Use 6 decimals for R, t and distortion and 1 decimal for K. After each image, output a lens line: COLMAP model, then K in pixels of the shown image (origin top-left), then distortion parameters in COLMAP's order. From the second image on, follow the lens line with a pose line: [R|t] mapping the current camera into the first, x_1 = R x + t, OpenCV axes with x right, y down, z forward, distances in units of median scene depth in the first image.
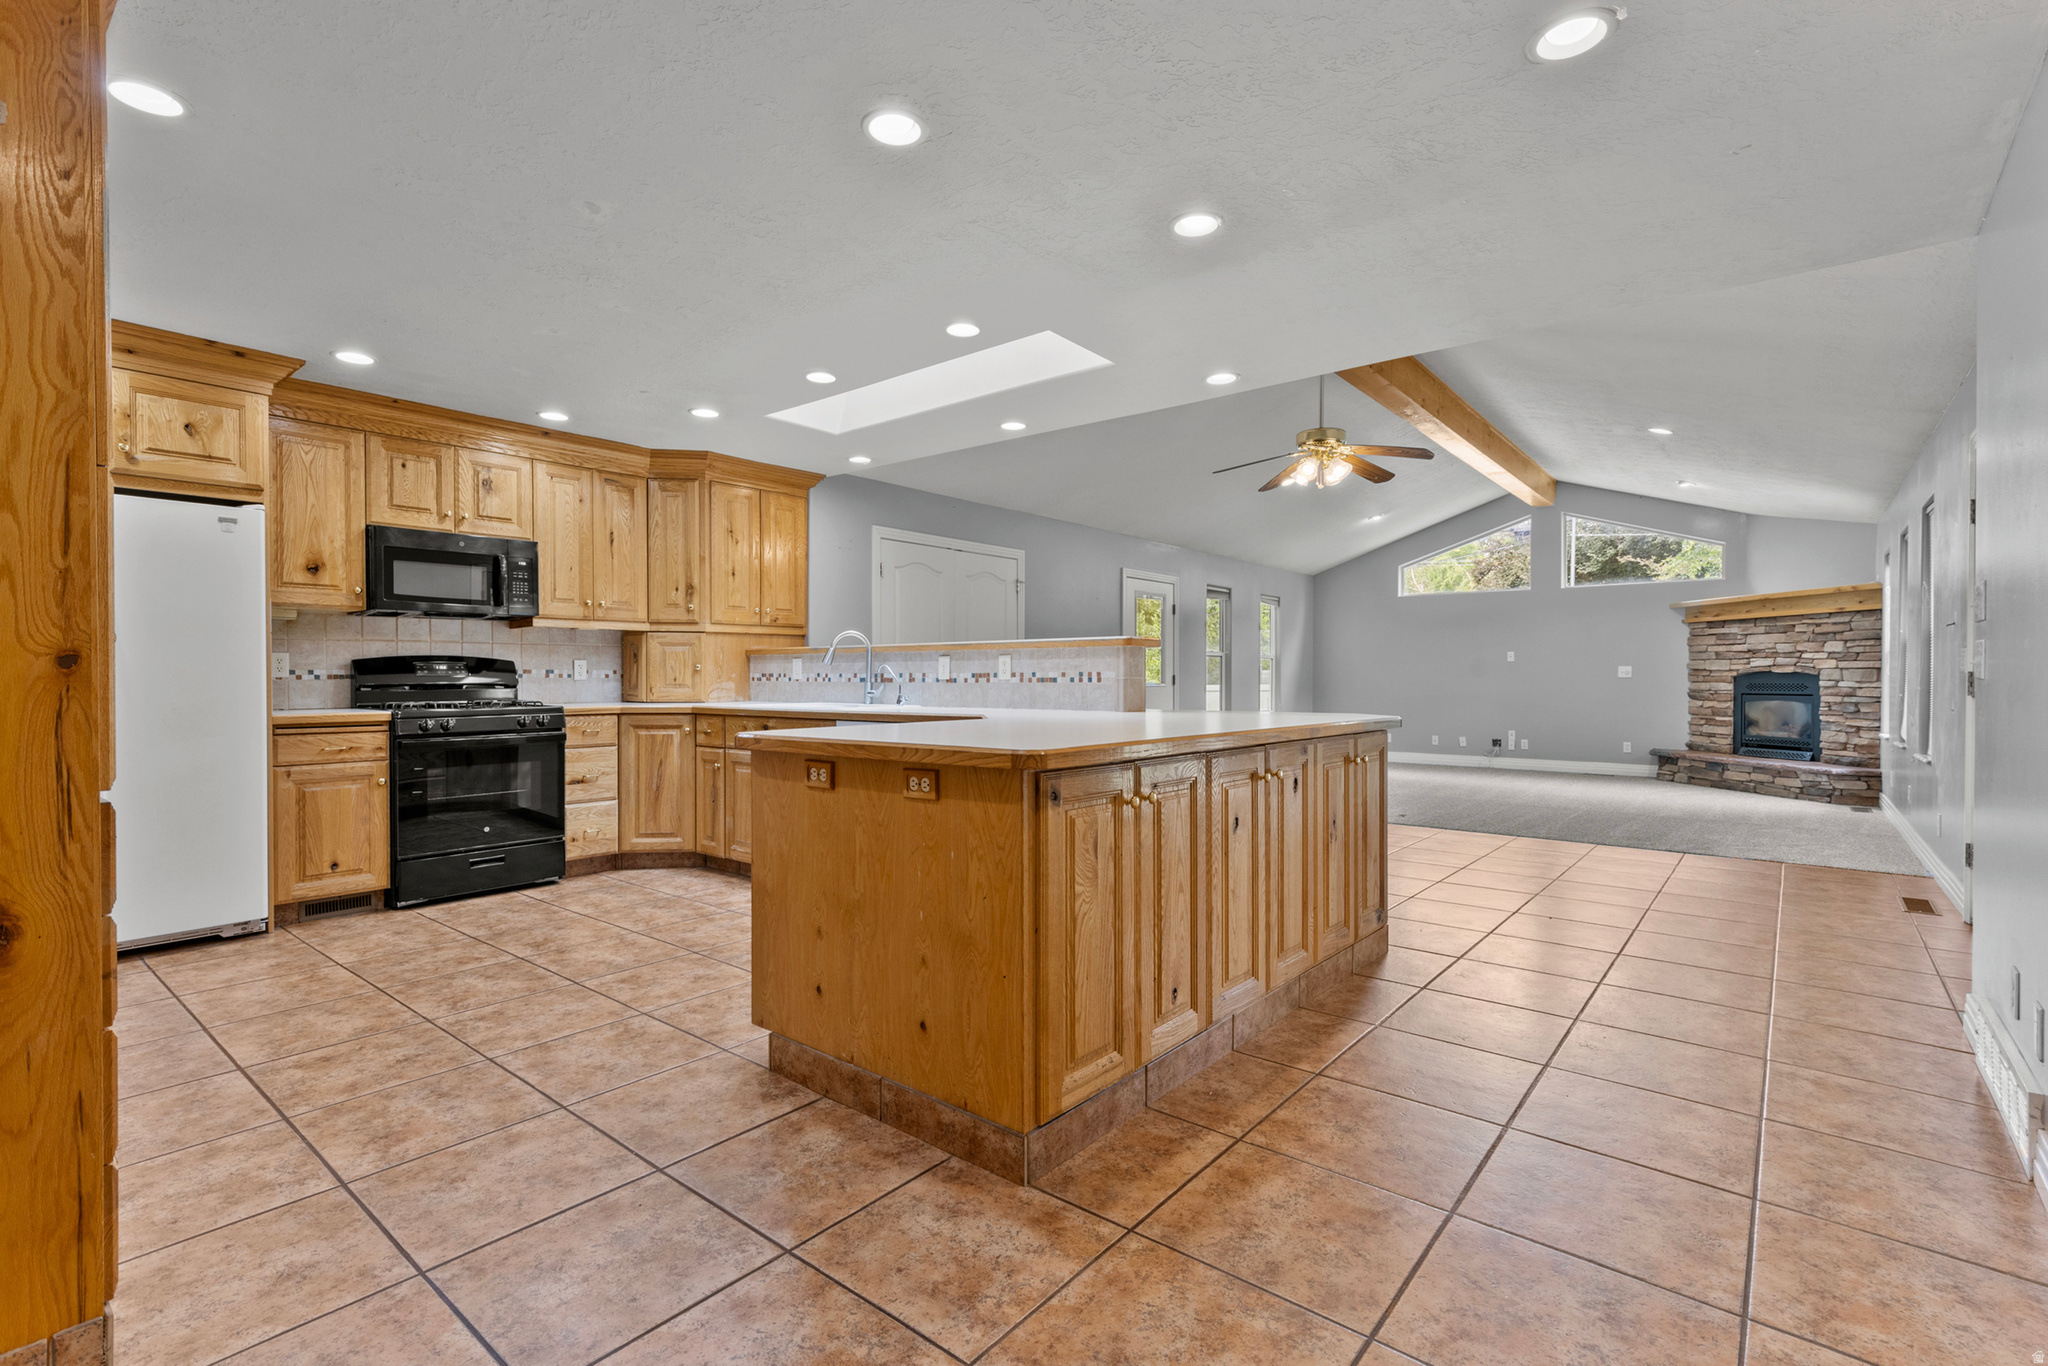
lens RADIAL K [[941.4, 0, 1040.6], [0, 941.4, 677.3], [0, 0, 1]] dist [-0.001345, 0.006545]
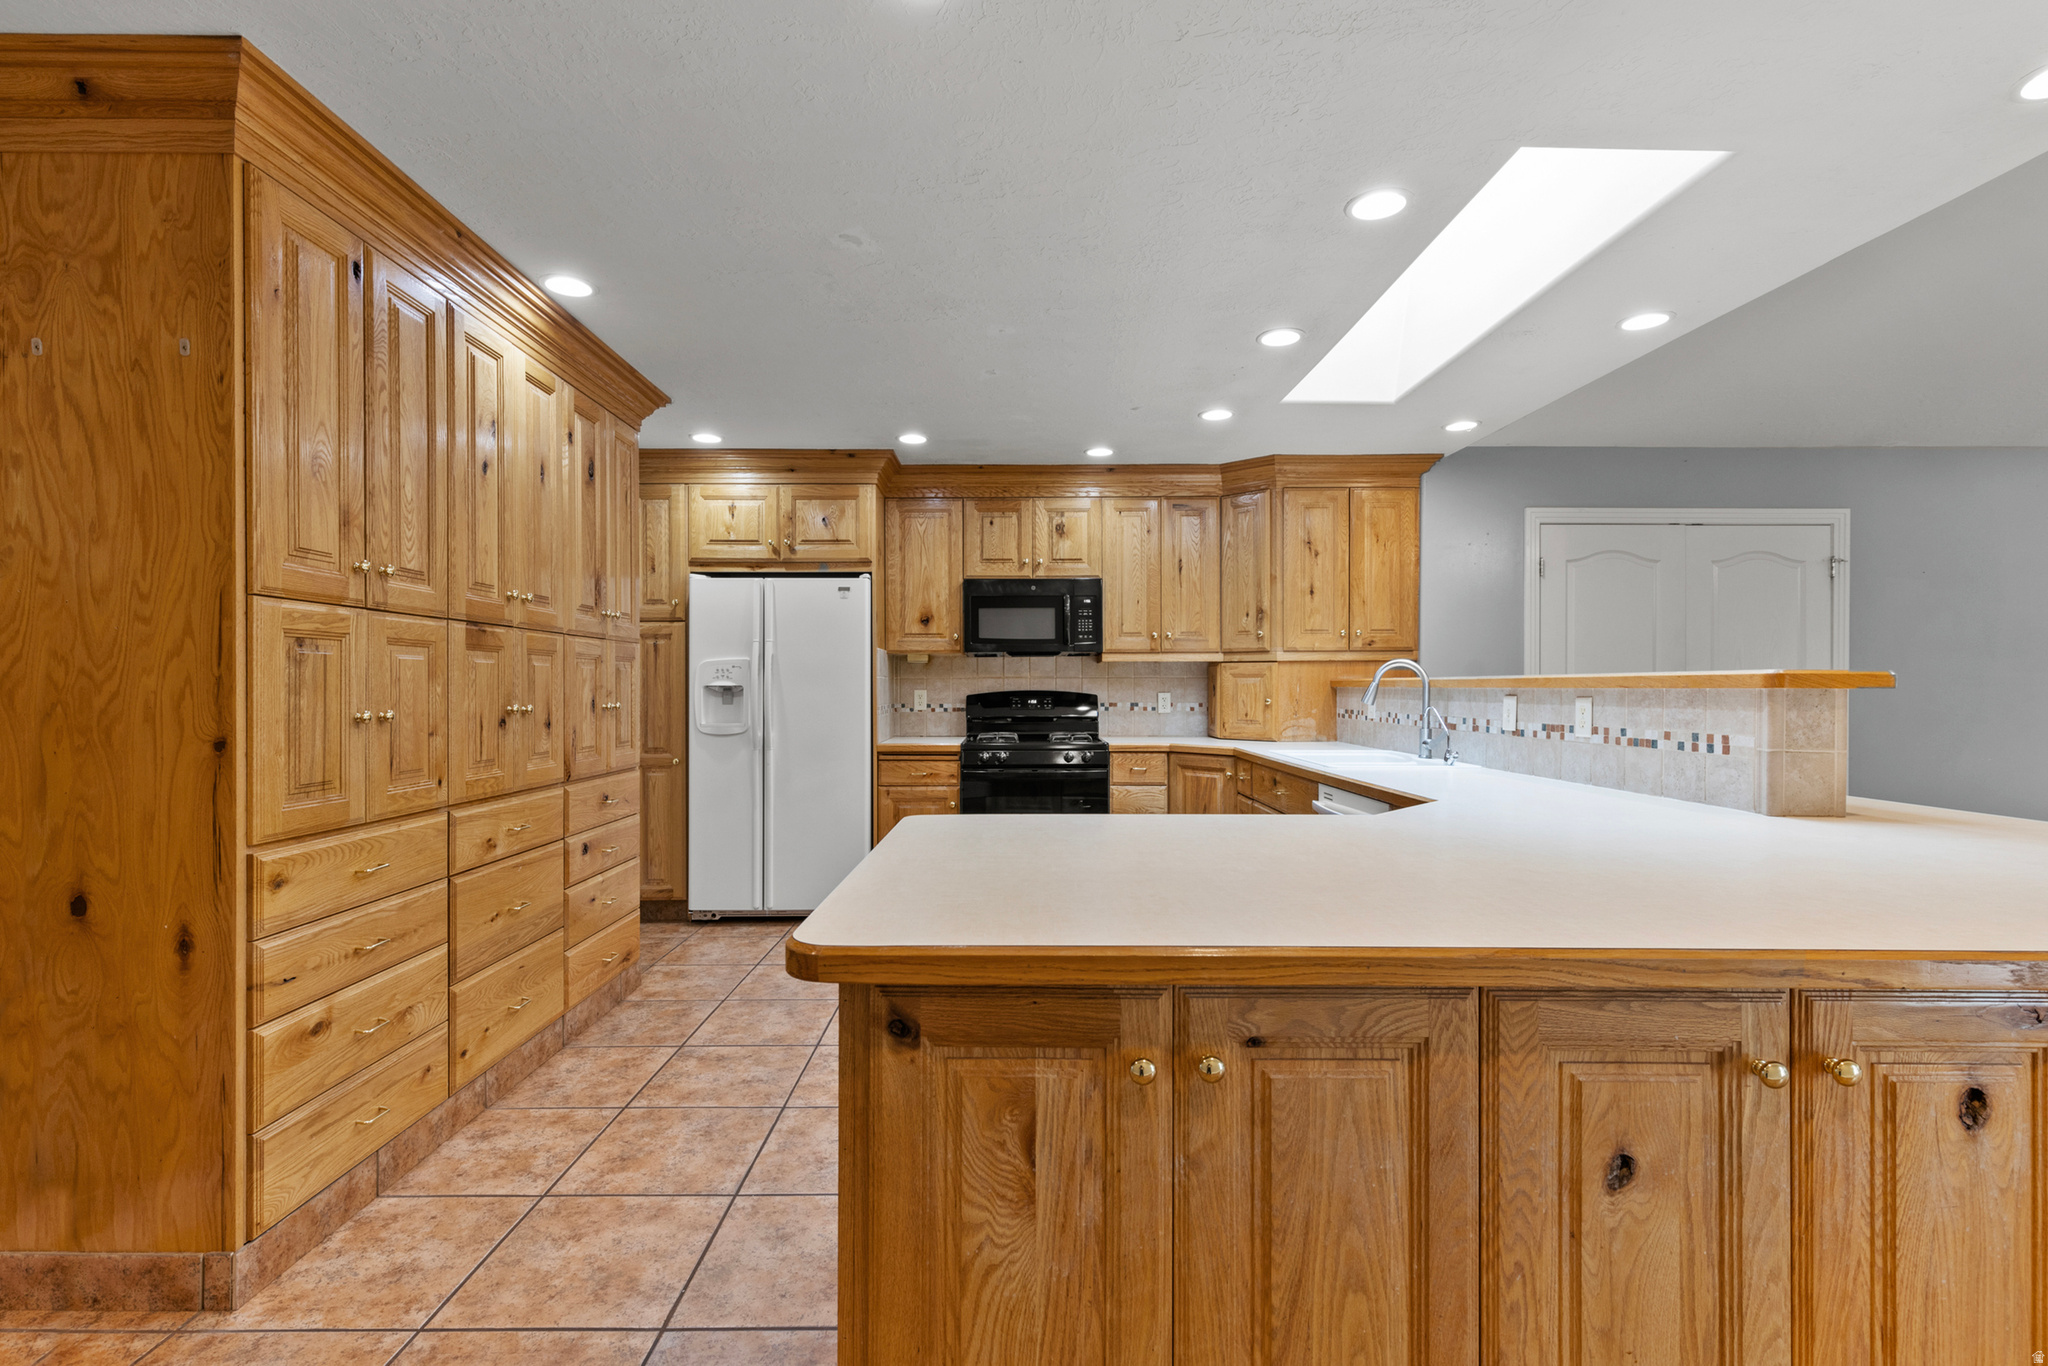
lens RADIAL K [[941.4, 0, 994.4], [0, 941.4, 689.5], [0, 0, 1]] dist [-0.001345, 0.006545]
pose [[0.626496, 0.003206, -0.779418, 0.161647], [-0.001213, 0.999994, 0.003139, -0.024272], [0.779423, -0.001021, 0.626497, 0.243786]]
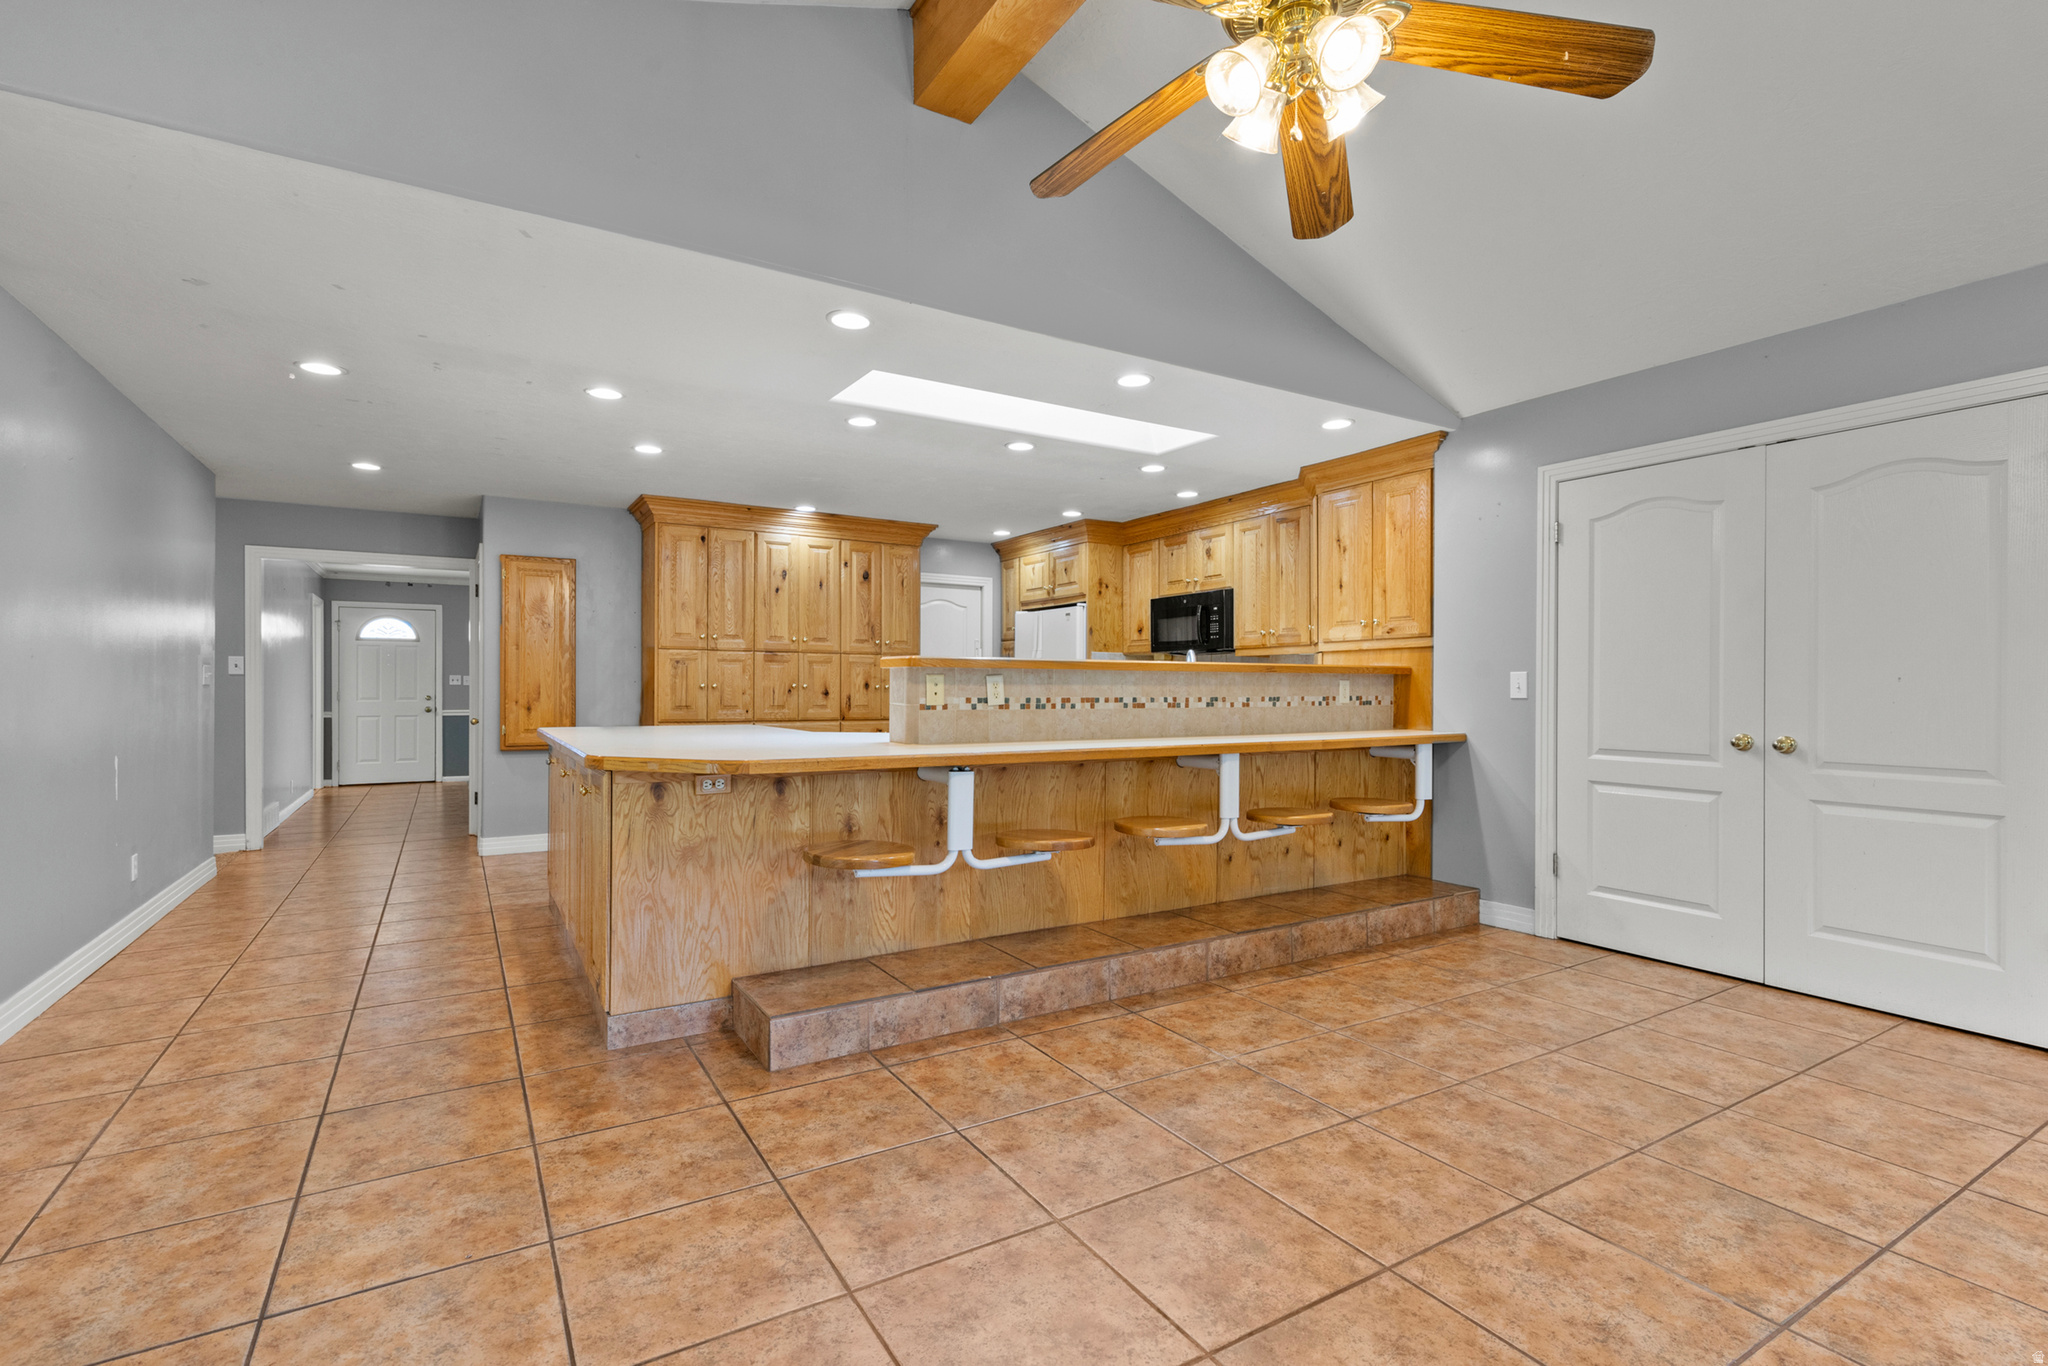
lens RADIAL K [[950.7, 0, 1014.9], [0, 950.7, 667.9], [0, 0, 1]] dist [0.006808, -0.001362]
pose [[-0.353889, -0.021380, -0.935043, 0.652295], [-0.003448, 0.999762, -0.021554, -0.010219], [0.935281, -0.004404, -0.353879, 1.048199]]
